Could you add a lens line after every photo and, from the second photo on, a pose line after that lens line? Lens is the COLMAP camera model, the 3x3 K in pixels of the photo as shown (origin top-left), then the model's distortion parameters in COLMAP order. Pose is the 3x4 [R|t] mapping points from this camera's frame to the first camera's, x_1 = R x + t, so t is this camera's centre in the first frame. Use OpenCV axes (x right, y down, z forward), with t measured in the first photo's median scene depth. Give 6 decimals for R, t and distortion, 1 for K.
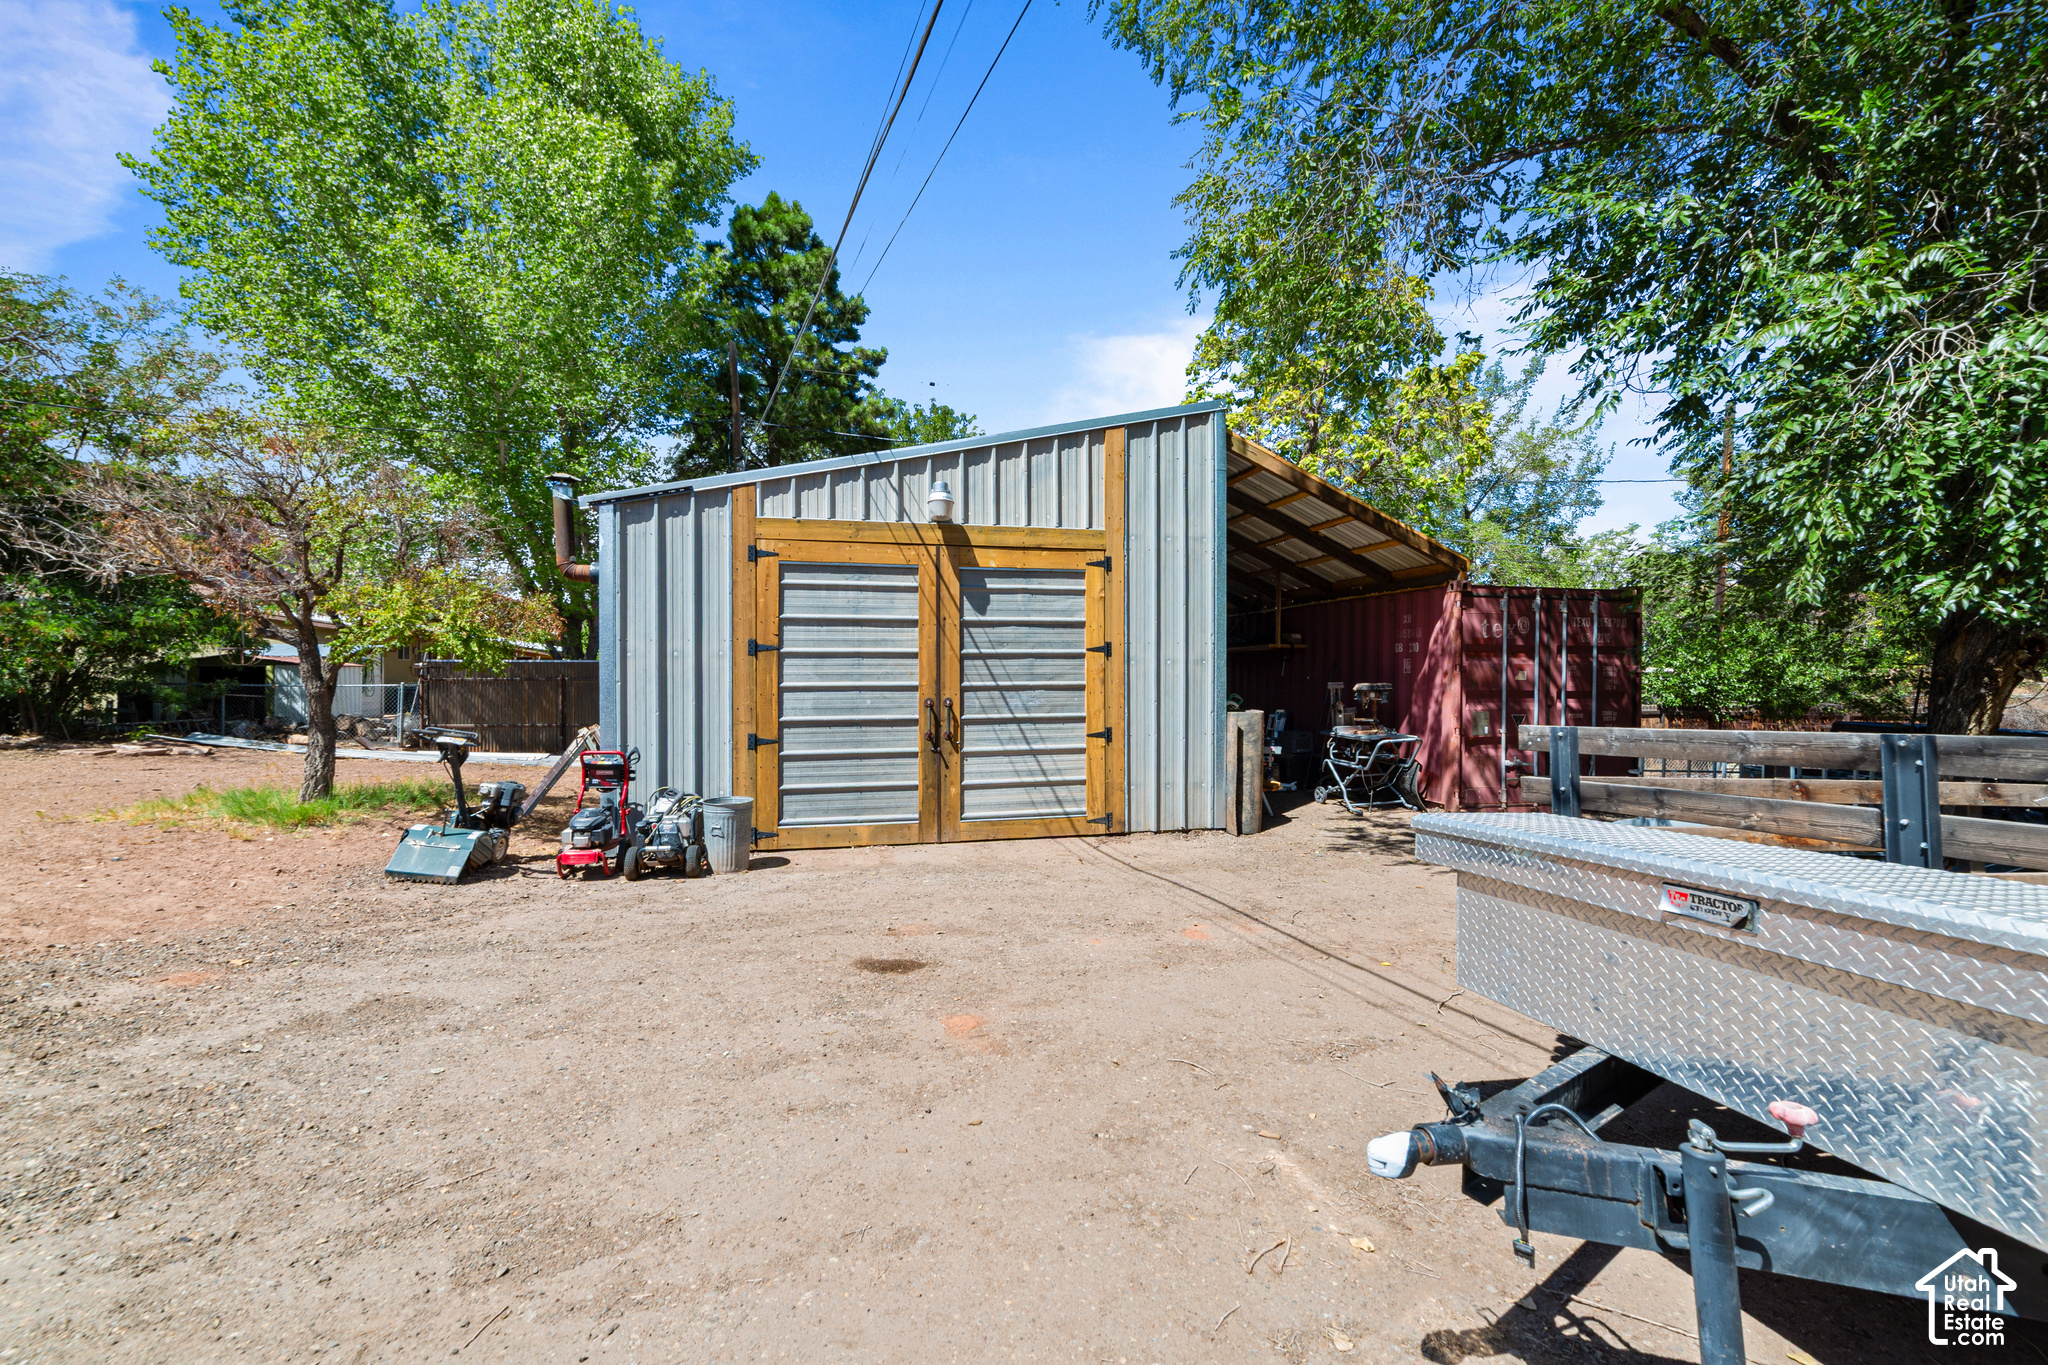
lens RADIAL K [[792.6, 0, 1014.3], [0, 792.6, 674.8], [0, 0, 1]] dist [-0.000473, 0.000540]
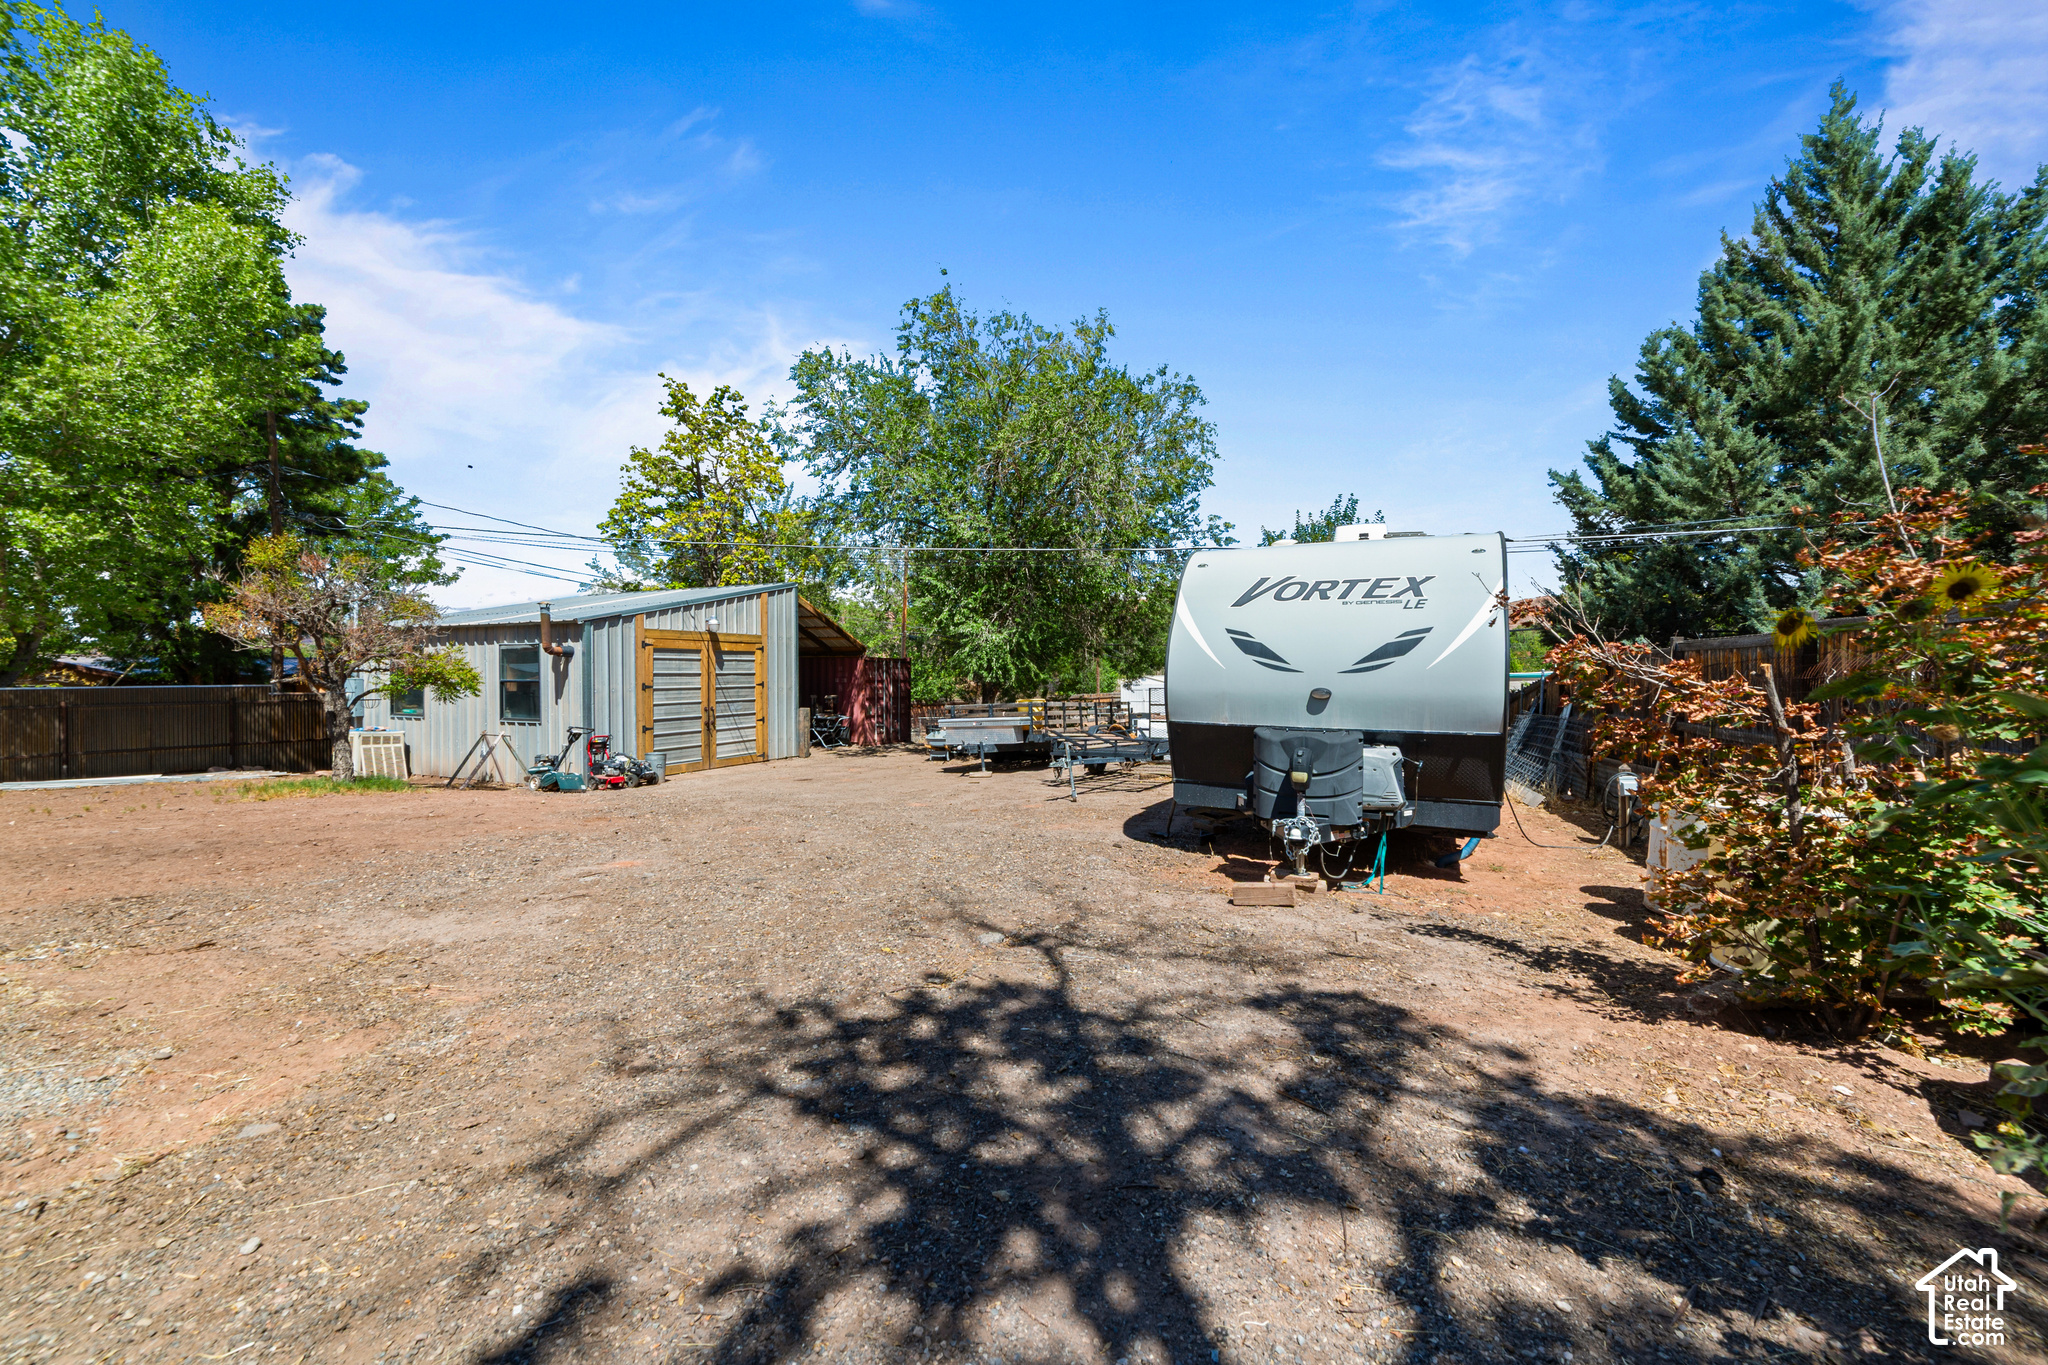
lens RADIAL K [[792.6, 0, 1021.7], [0, 792.6, 679.6], [0, 0, 1]] dist [-0.000473, 0.000540]
pose [[0.592210, -0.006308, 0.805759, -1.403965], [0.002807, 0.999979, 0.005765, -0.060622], [-0.805779, -0.001153, 0.592215, -1.098593]]
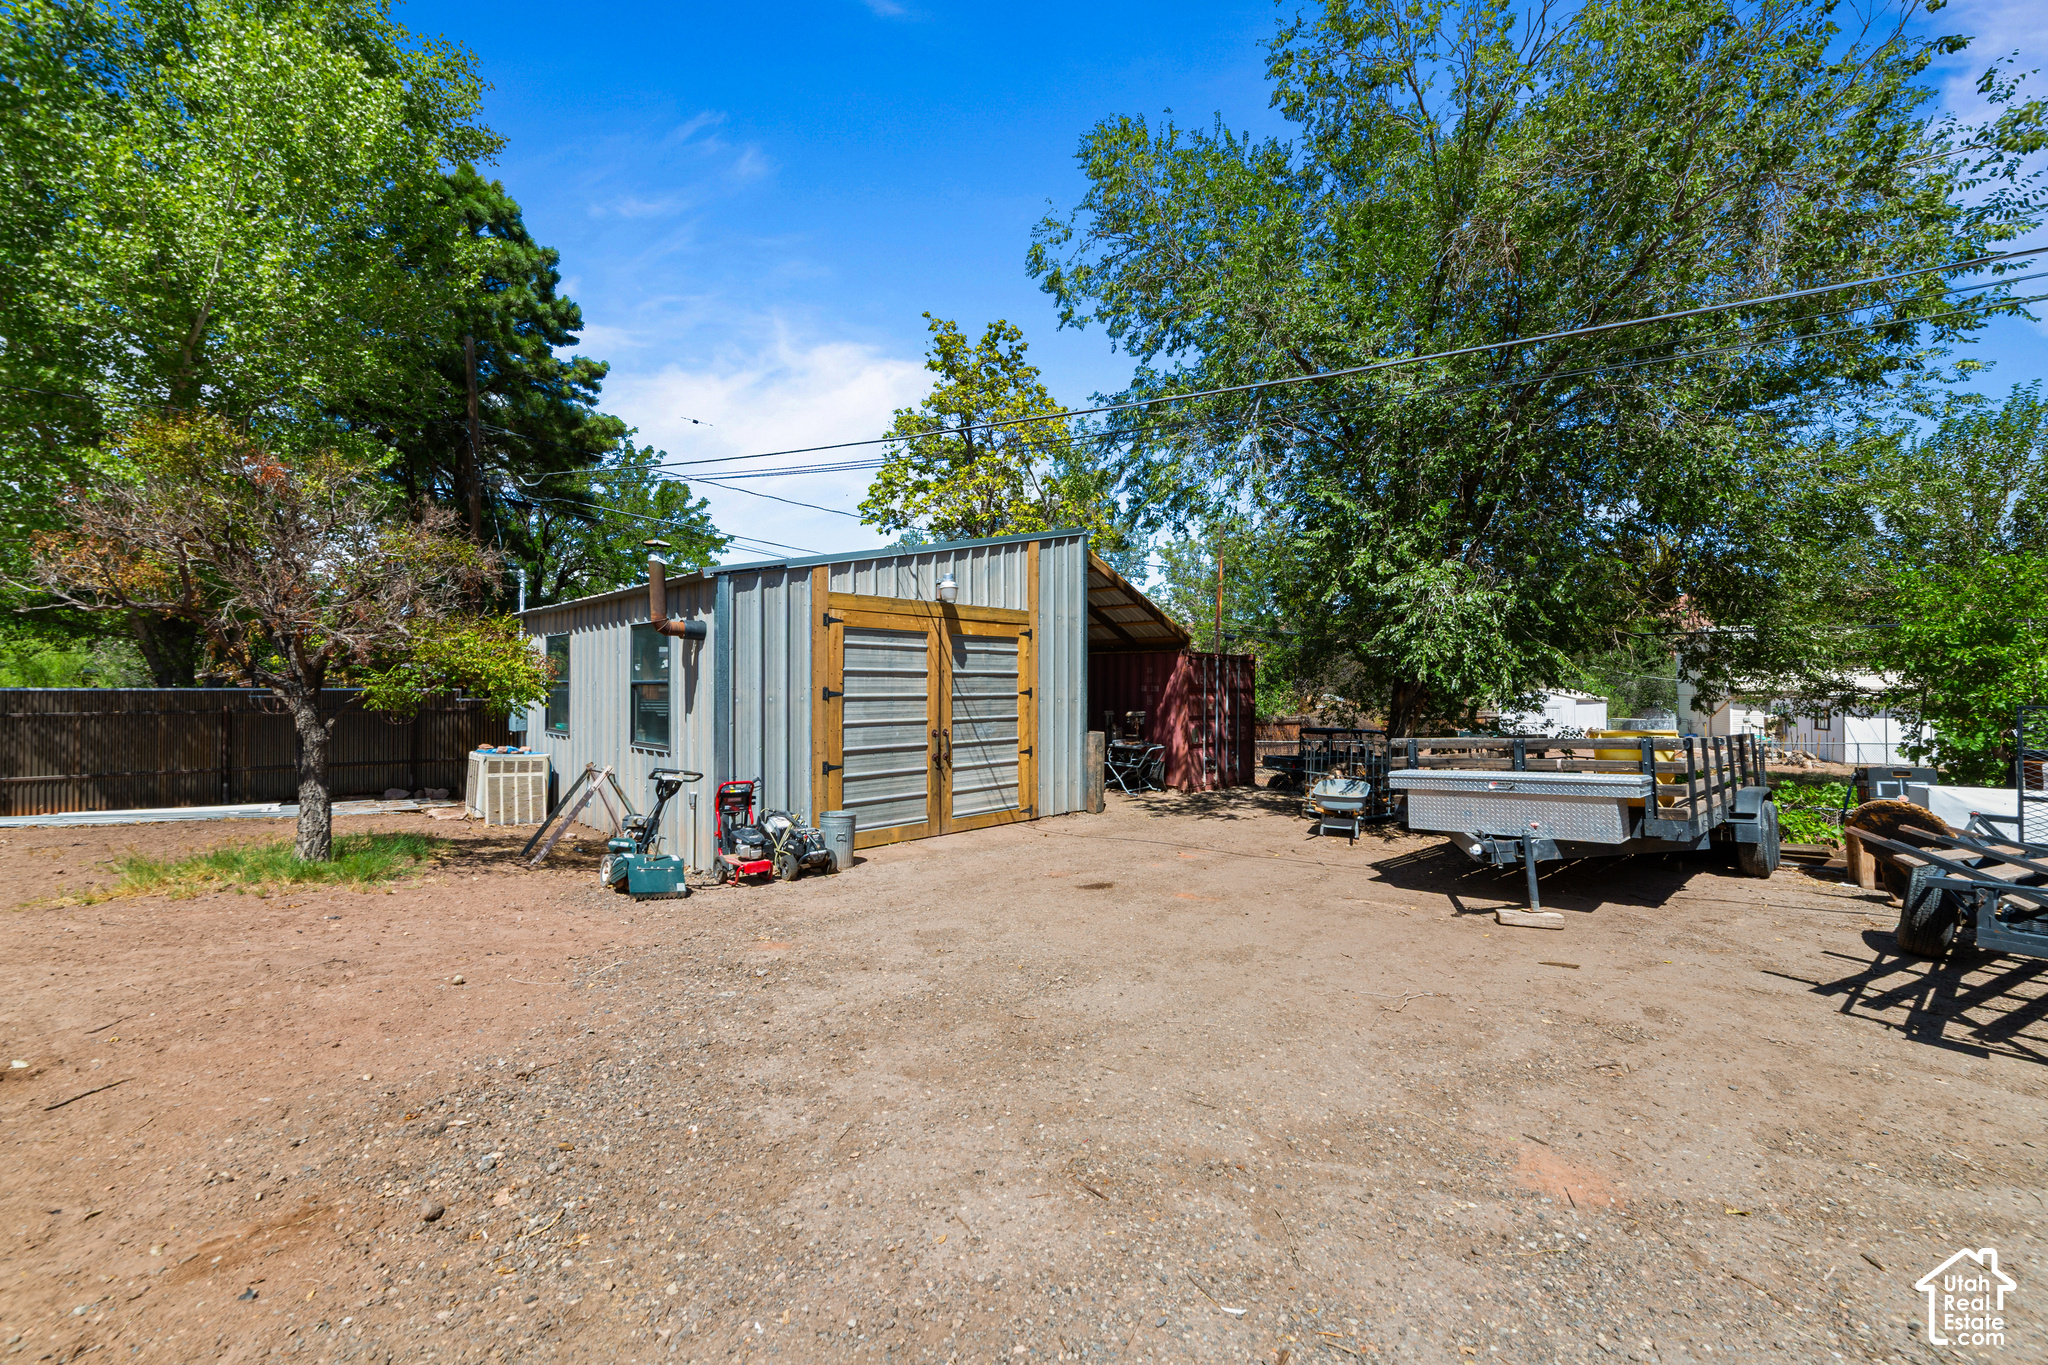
lens RADIAL K [[792.6, 0, 1017.8], [0, 792.6, 678.3], [0, 0, 1]] dist [-0.000473, 0.000540]
pose [[0.838426, 0.009209, 0.544938, -0.719121], [-0.001719, 0.999897, -0.014253, -0.038811], [-0.545013, 0.011014, 0.838355, -0.217250]]
